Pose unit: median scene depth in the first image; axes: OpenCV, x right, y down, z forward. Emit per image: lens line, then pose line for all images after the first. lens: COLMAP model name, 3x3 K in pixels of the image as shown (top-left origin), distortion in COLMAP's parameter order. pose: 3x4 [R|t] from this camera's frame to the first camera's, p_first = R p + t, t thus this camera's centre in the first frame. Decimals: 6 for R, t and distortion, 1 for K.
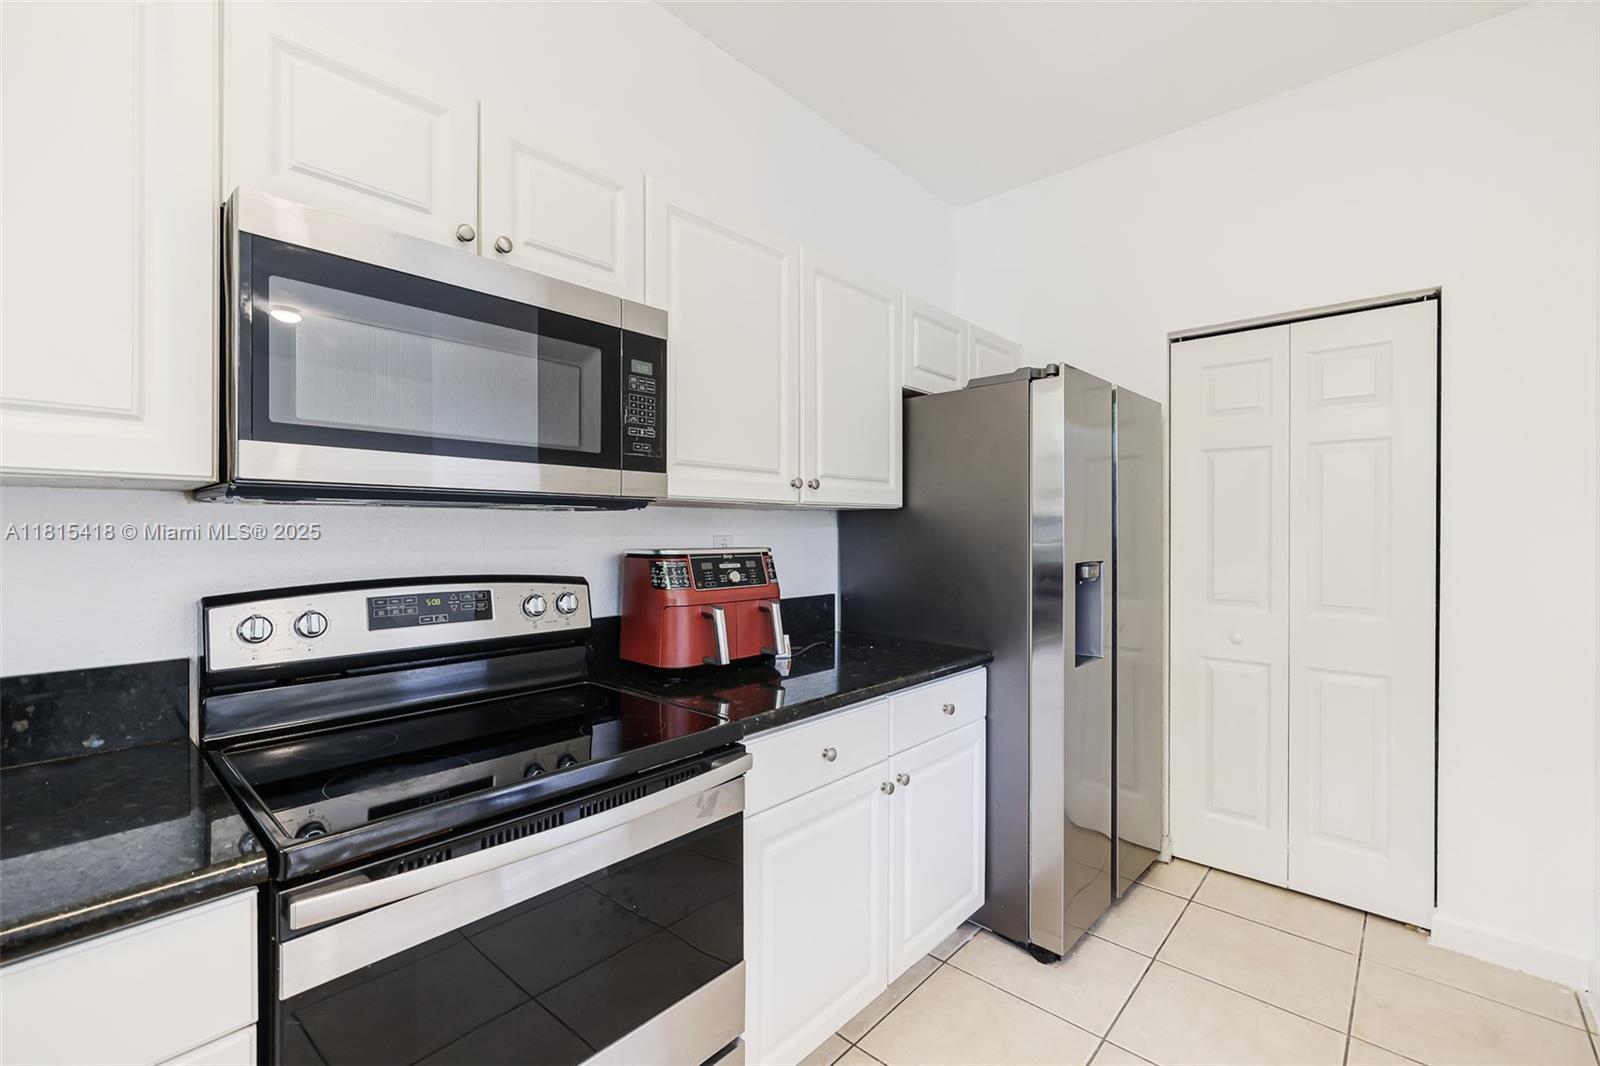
lens RADIAL K [[676.9, 0, 774.6], [0, 676.9, 533.0], [0, 0, 1]] dist [-0.000963, 0.000363]
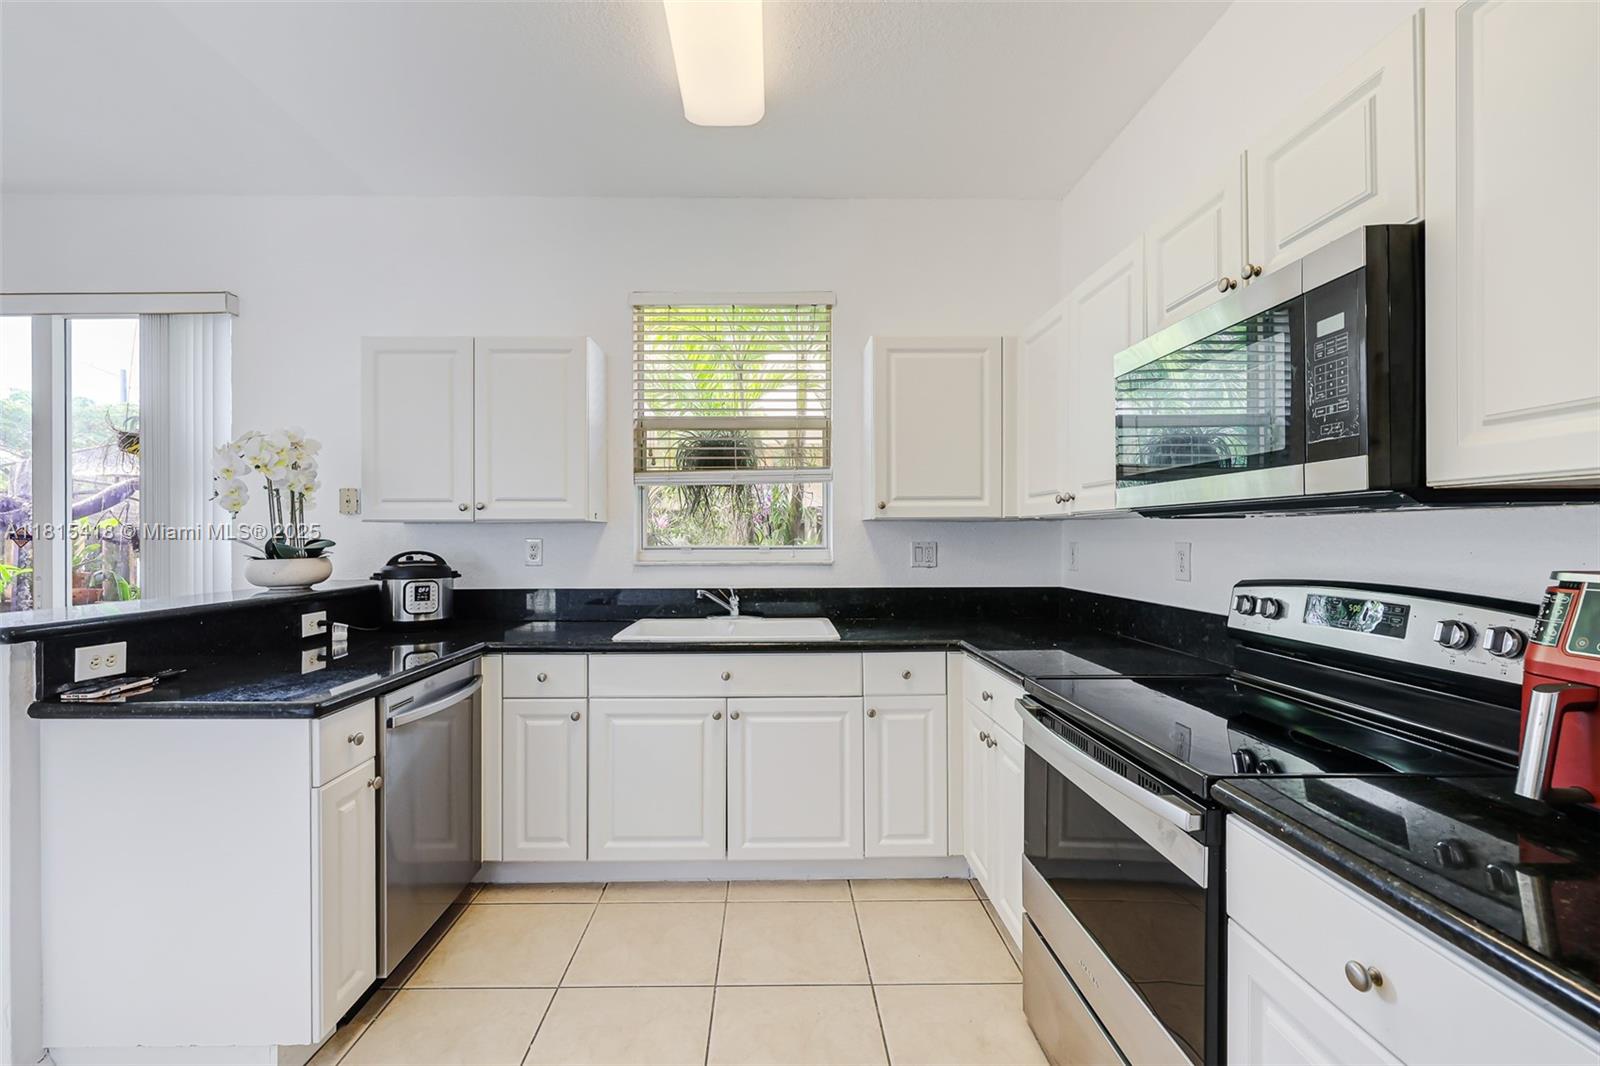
lens RADIAL K [[676.9, 0, 788.5], [0, 676.9, 535.9], [0, 0, 1]] dist [-0.000963, 0.000363]
pose [[-0.714688, -0.000394, -0.699444, 0.764129], [-0.000220, 1.000000, -0.000338, -0.003814], [0.699444, -0.000088, -0.714688, 1.090925]]
